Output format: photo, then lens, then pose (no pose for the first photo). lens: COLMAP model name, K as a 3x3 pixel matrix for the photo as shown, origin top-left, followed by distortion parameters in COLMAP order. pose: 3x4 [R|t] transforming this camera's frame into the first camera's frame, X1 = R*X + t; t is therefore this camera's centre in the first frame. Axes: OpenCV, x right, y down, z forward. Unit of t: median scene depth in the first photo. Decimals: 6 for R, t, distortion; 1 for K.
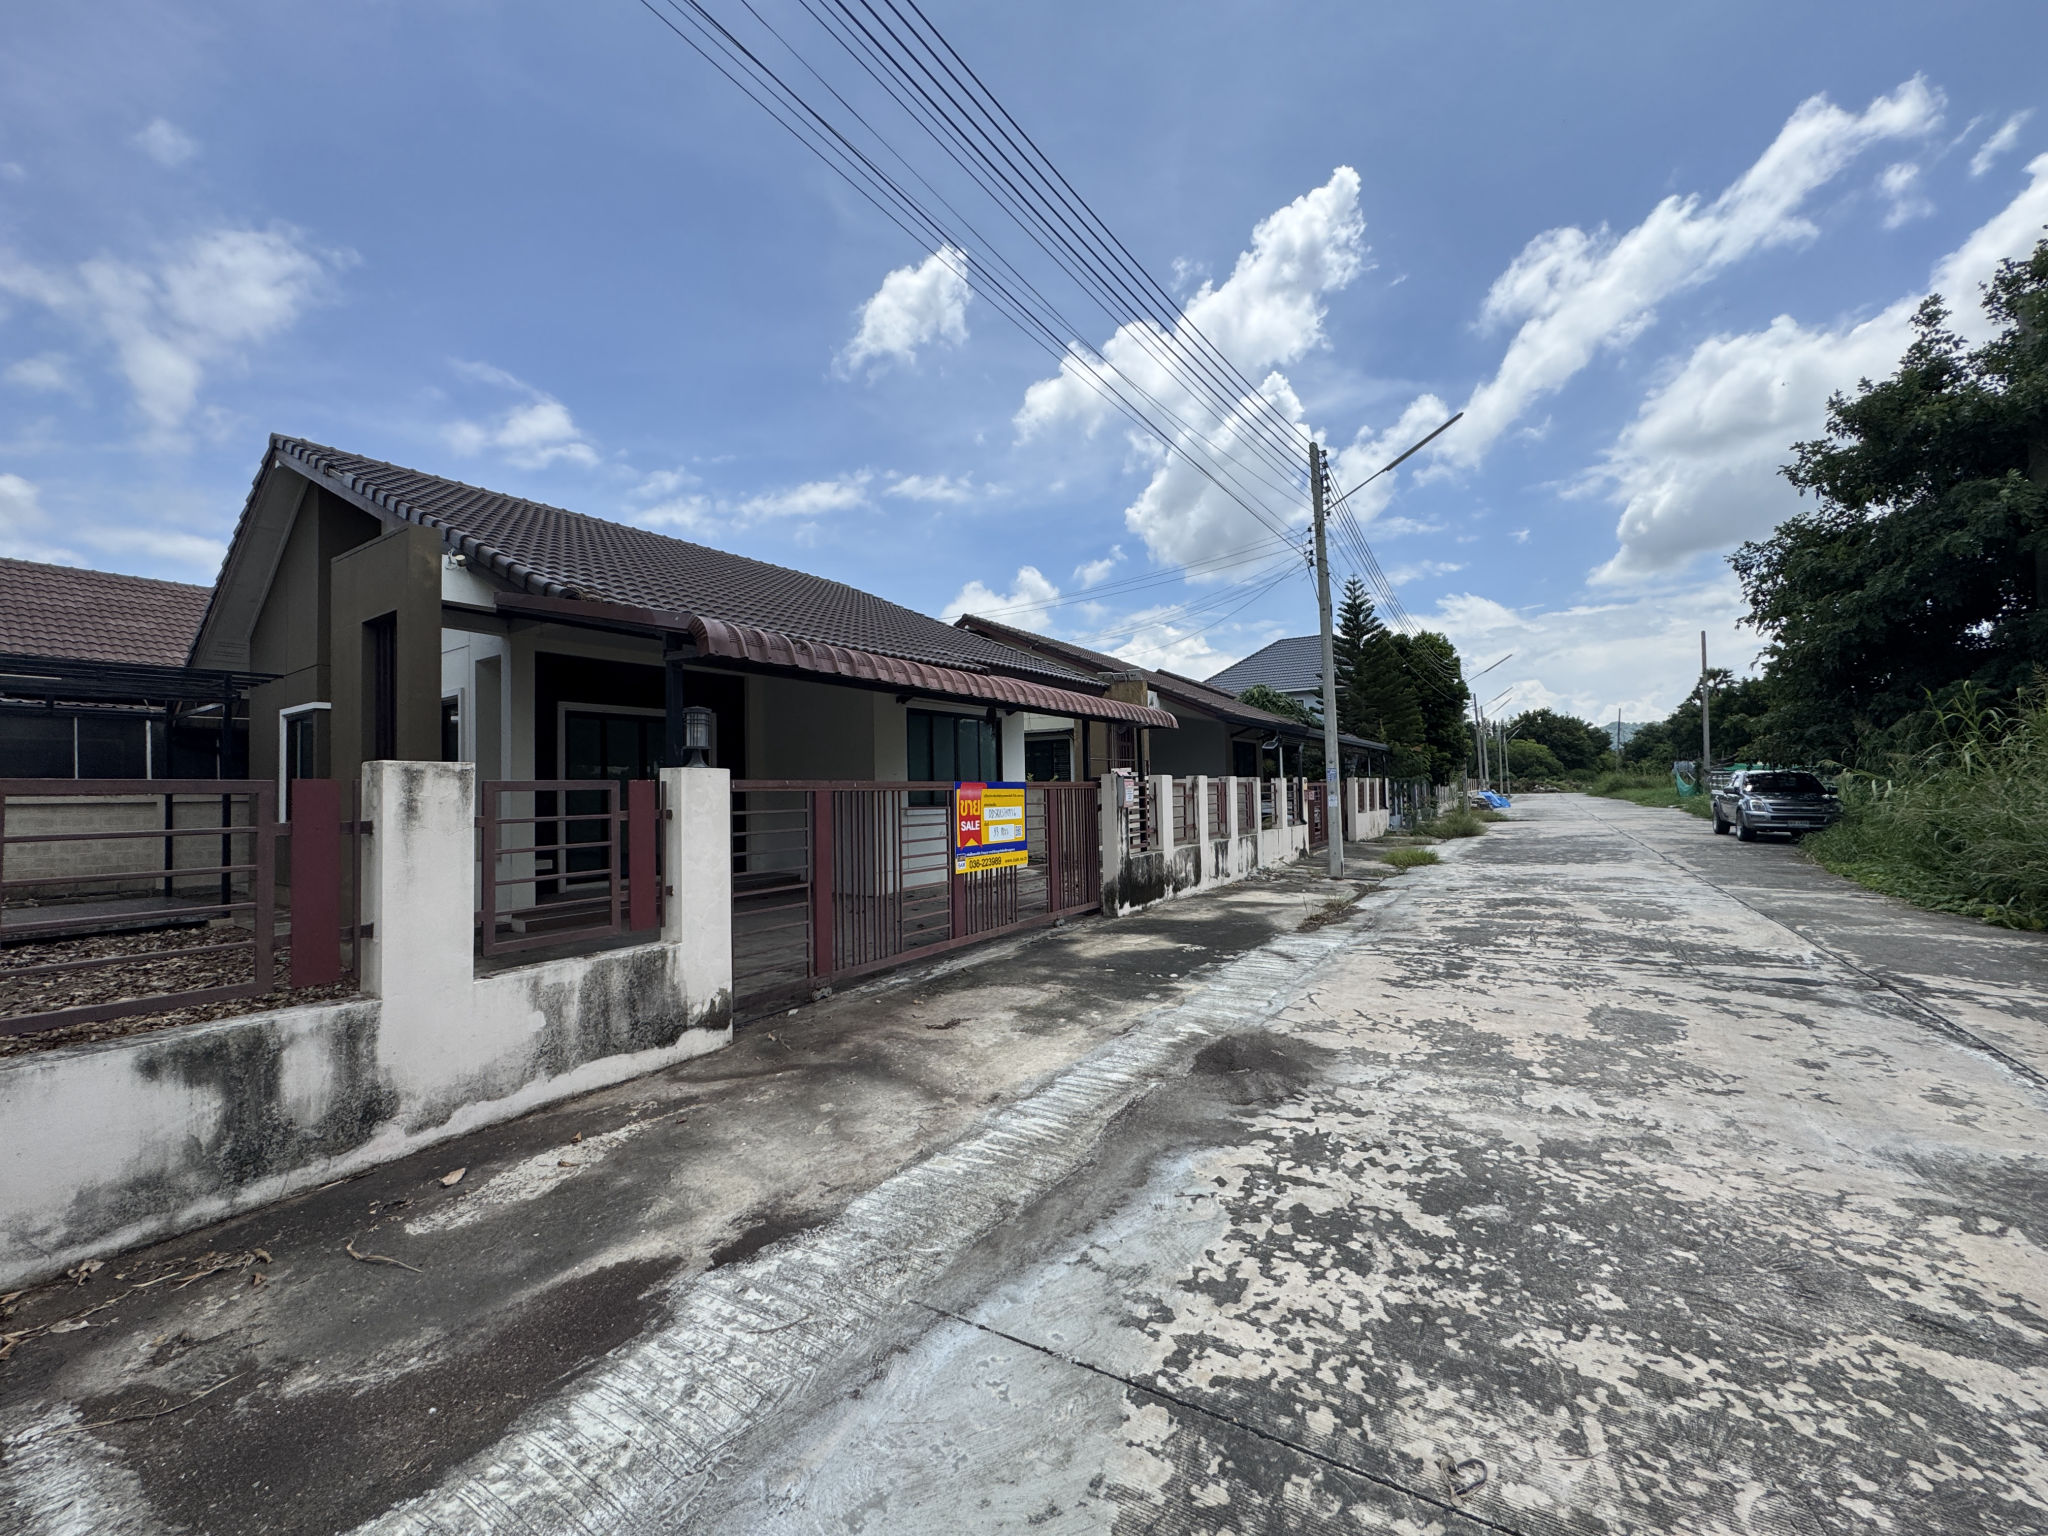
lens RADIAL K [[813.6, 0, 1024.0], [0, 813.6, 768.0], [0, 0, 1]] dist [-0.001973, 0.000145]
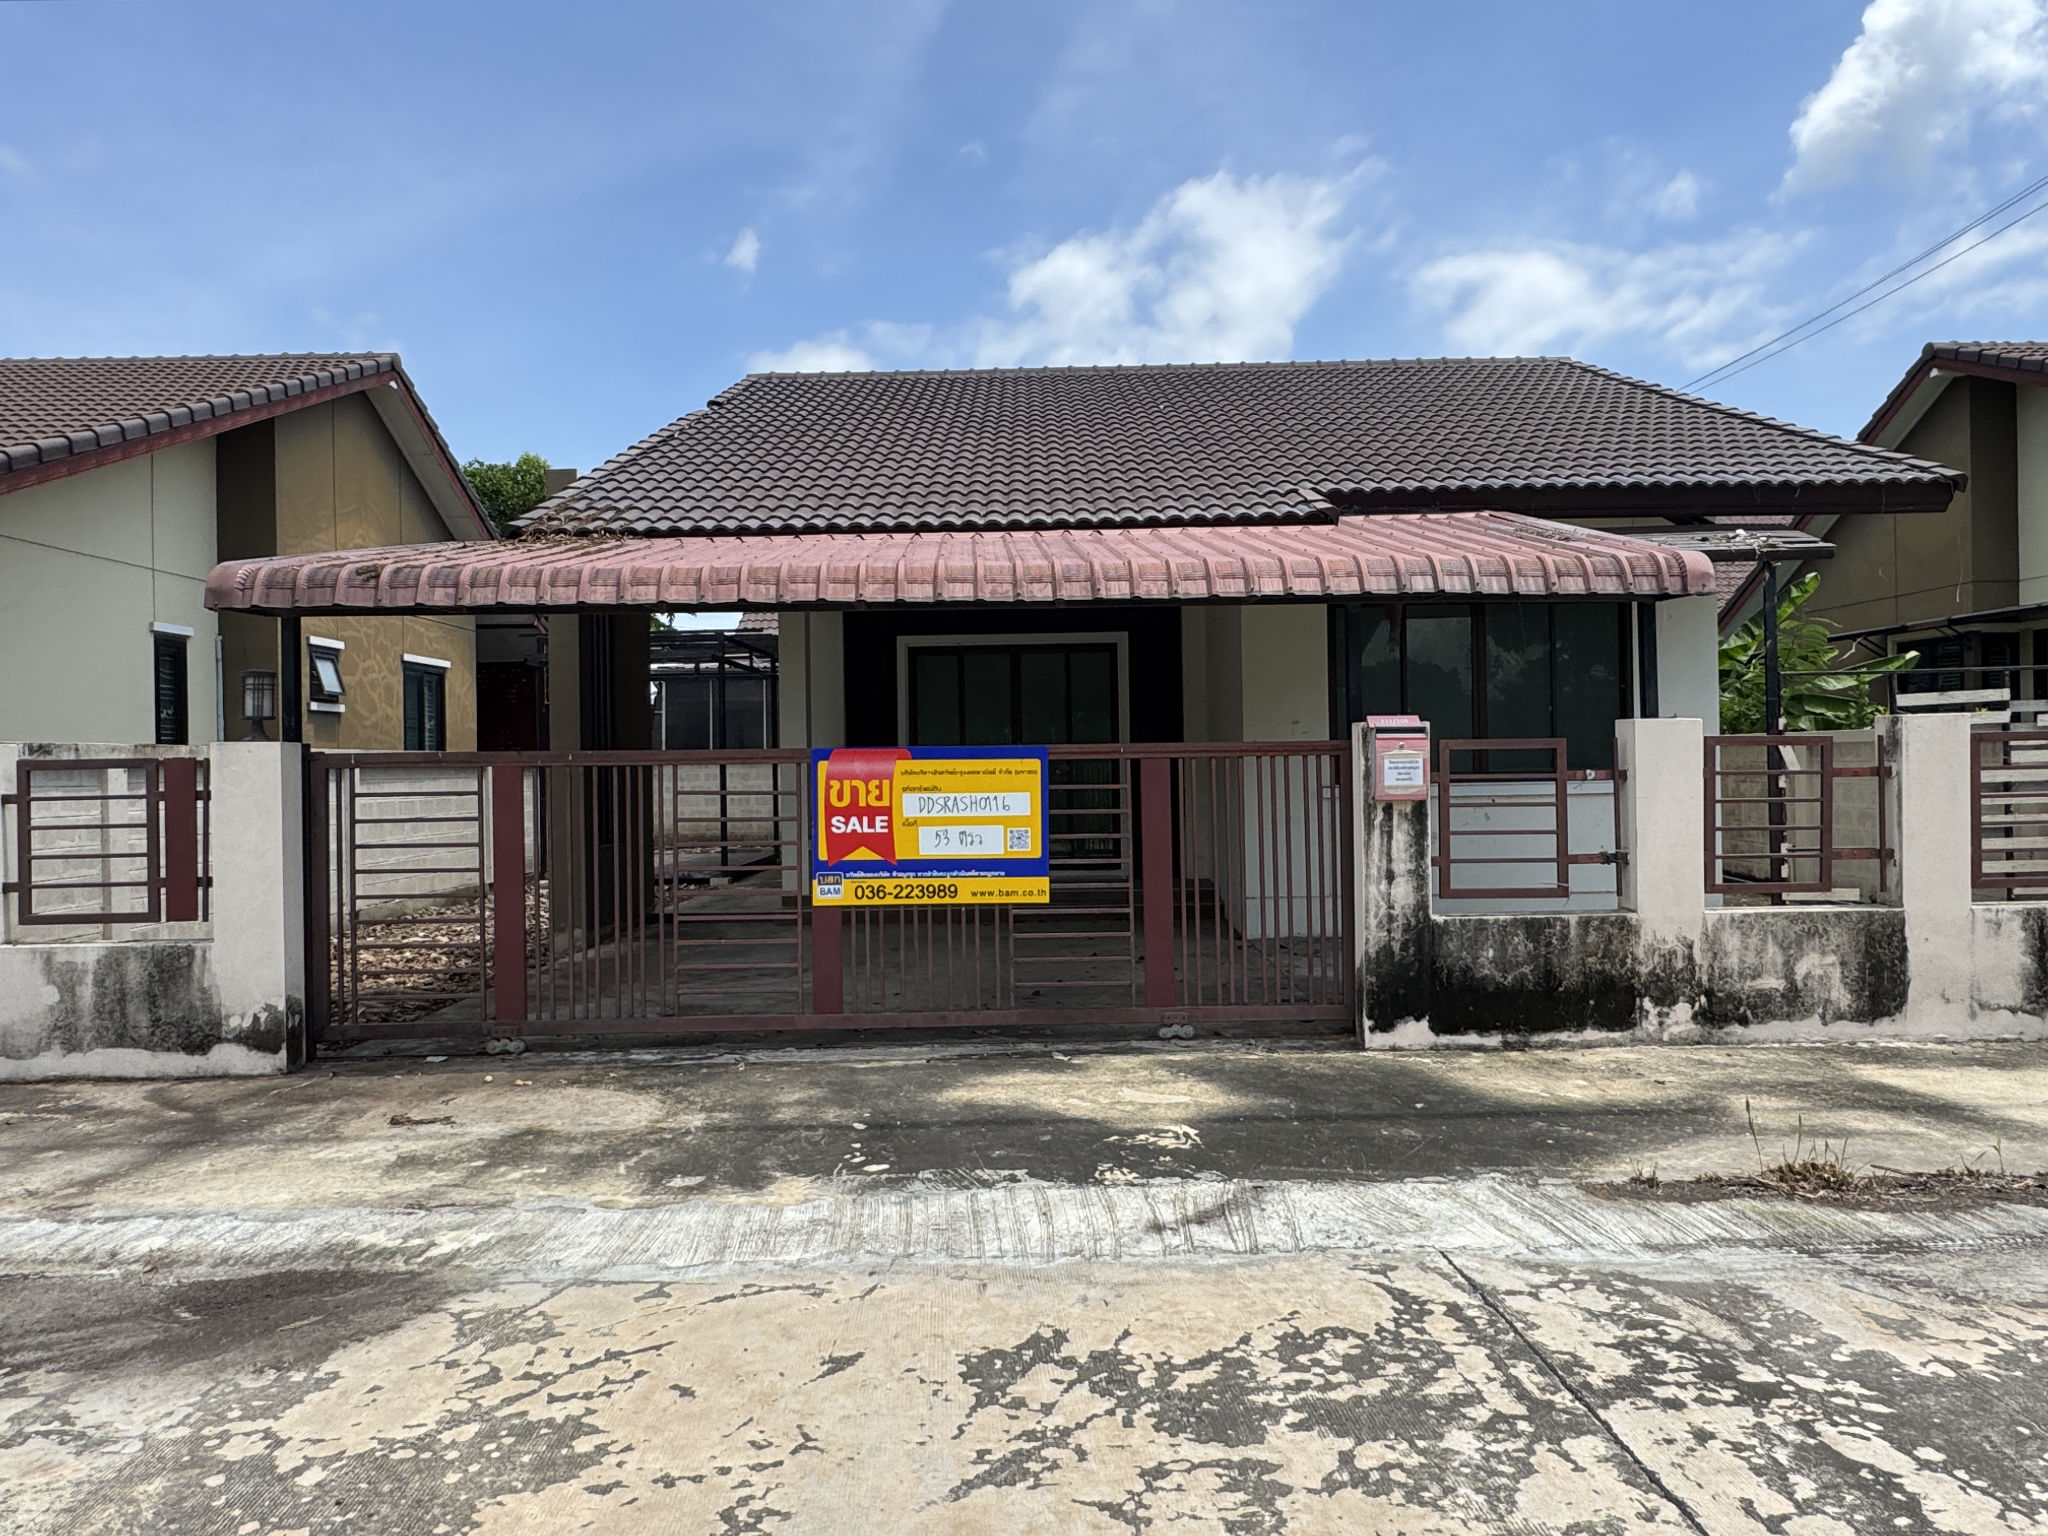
lens RADIAL K [[1289.2, 0, 1024.0], [0, 1289.2, 768.0], [0, 0, 1]] dist [-0.003027, 0.000831]
pose [[0.553115, 0.014044, -0.832986, 1.425772], [0.029896, 0.998879, 0.036692, 0.003095], [0.832568, -0.045198, 0.552076, 1.138509]]
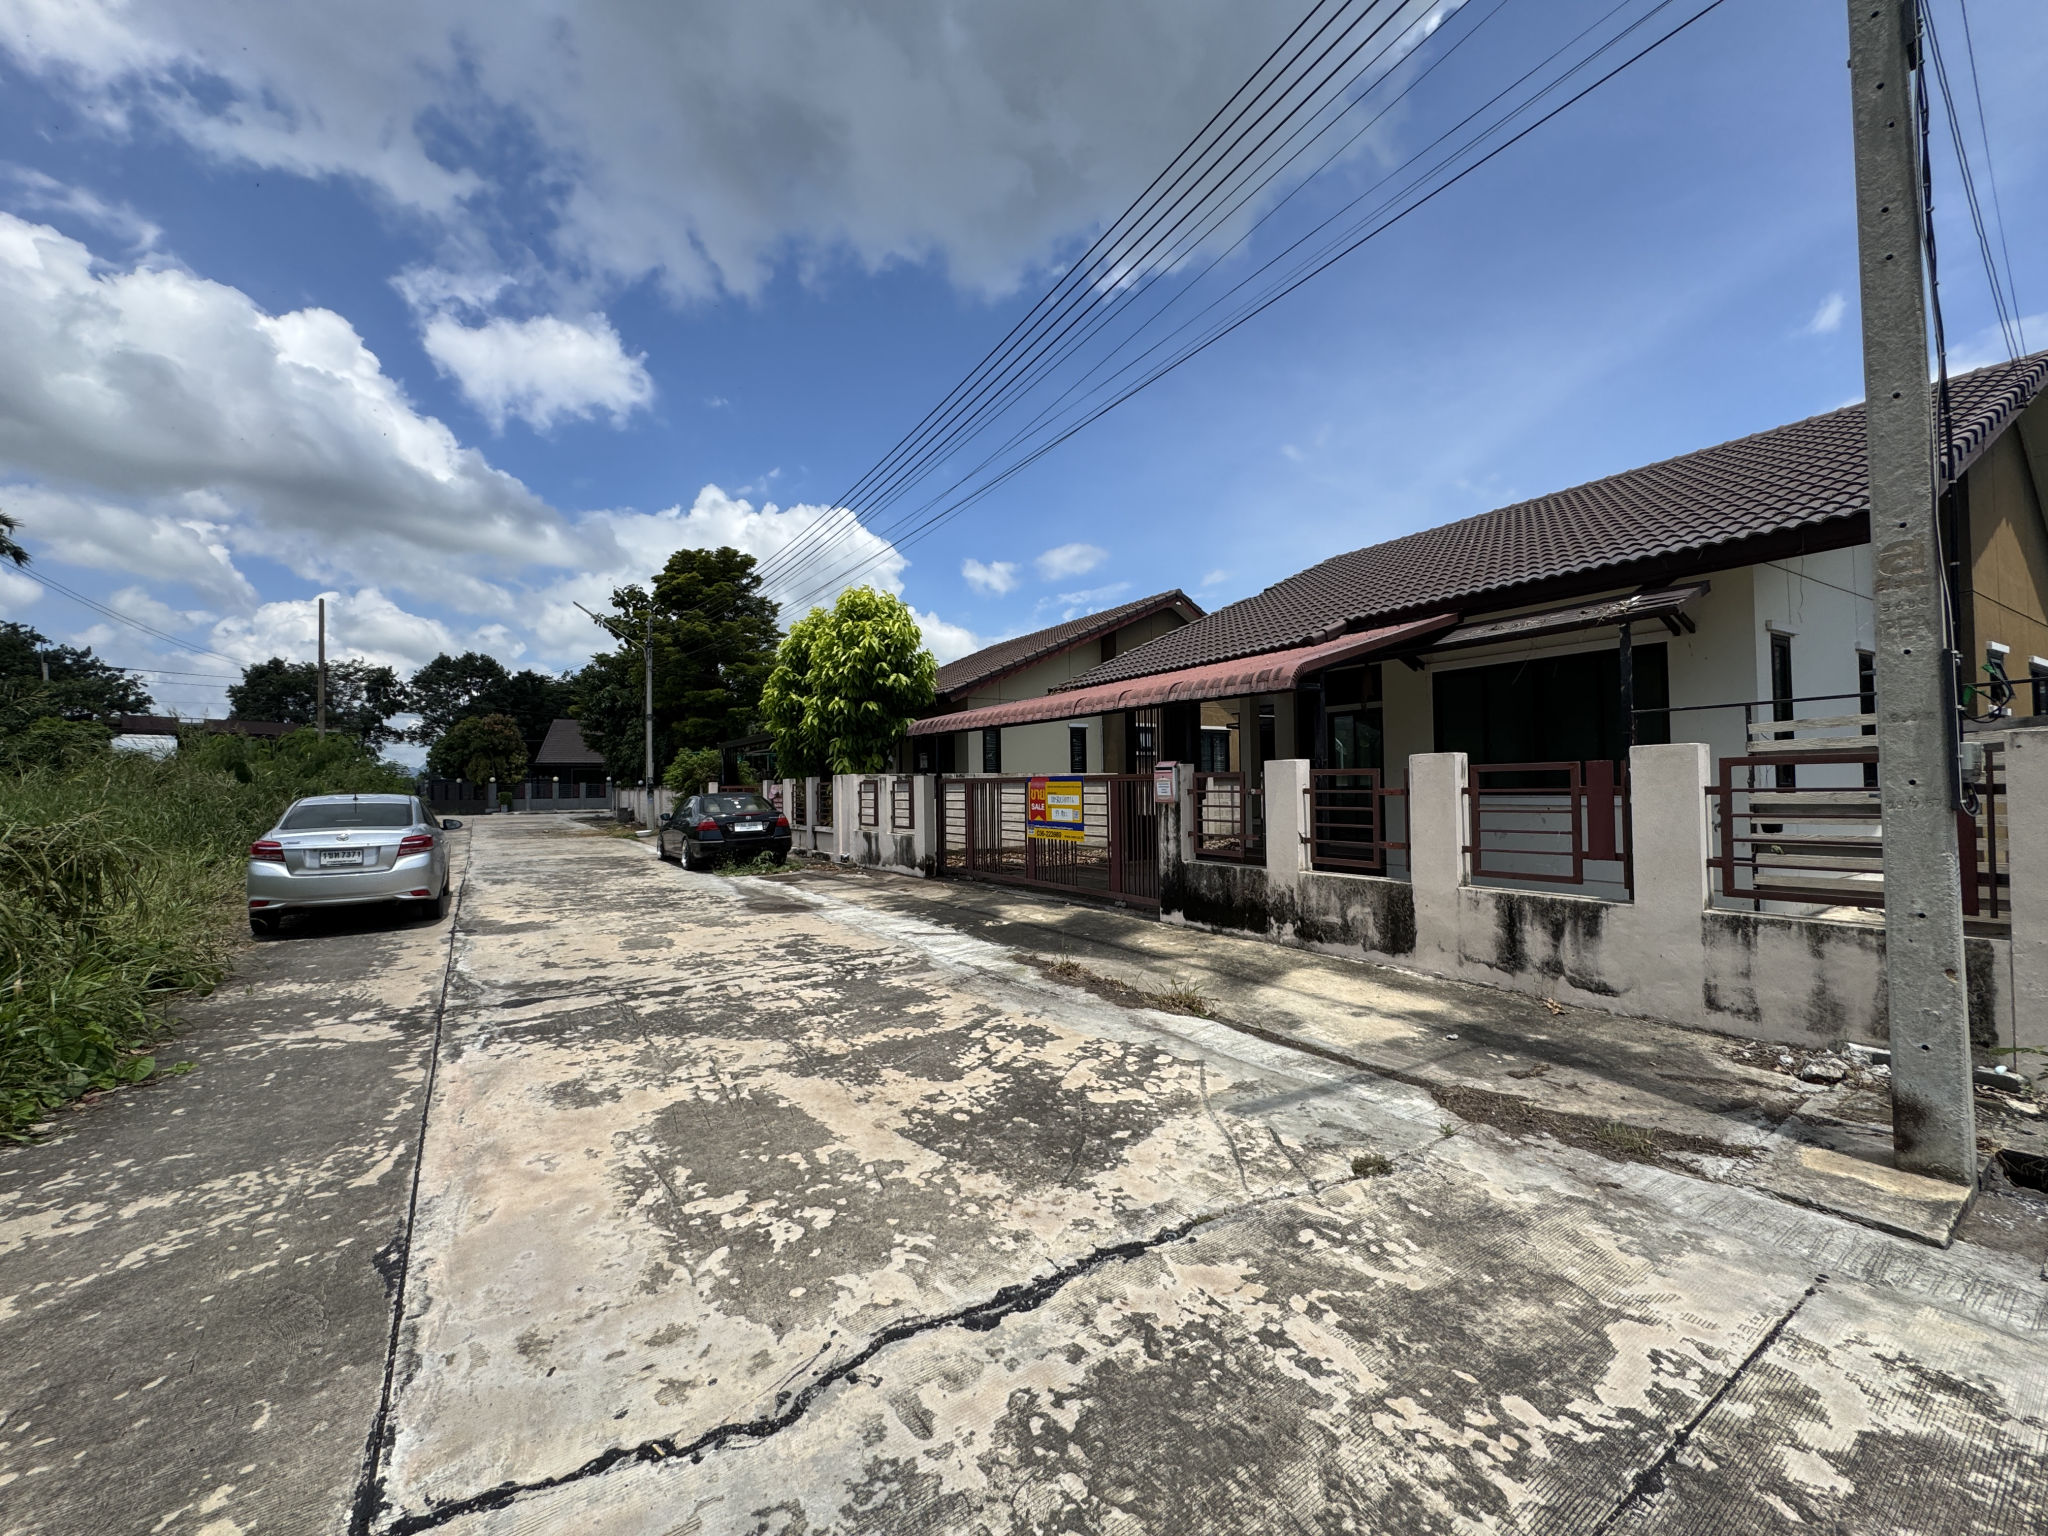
lens RADIAL K [[813.6, 0, 1024.0], [0, 813.6, 768.0], [0, 0, 1]] dist [-0.001973, 0.000145]
pose [[-0.406904, 0.007288, -0.913442, 2.441571], [0.051720, 0.998548, -0.015072, 0.041569], [0.912006, -0.053376, -0.406690, 2.998869]]
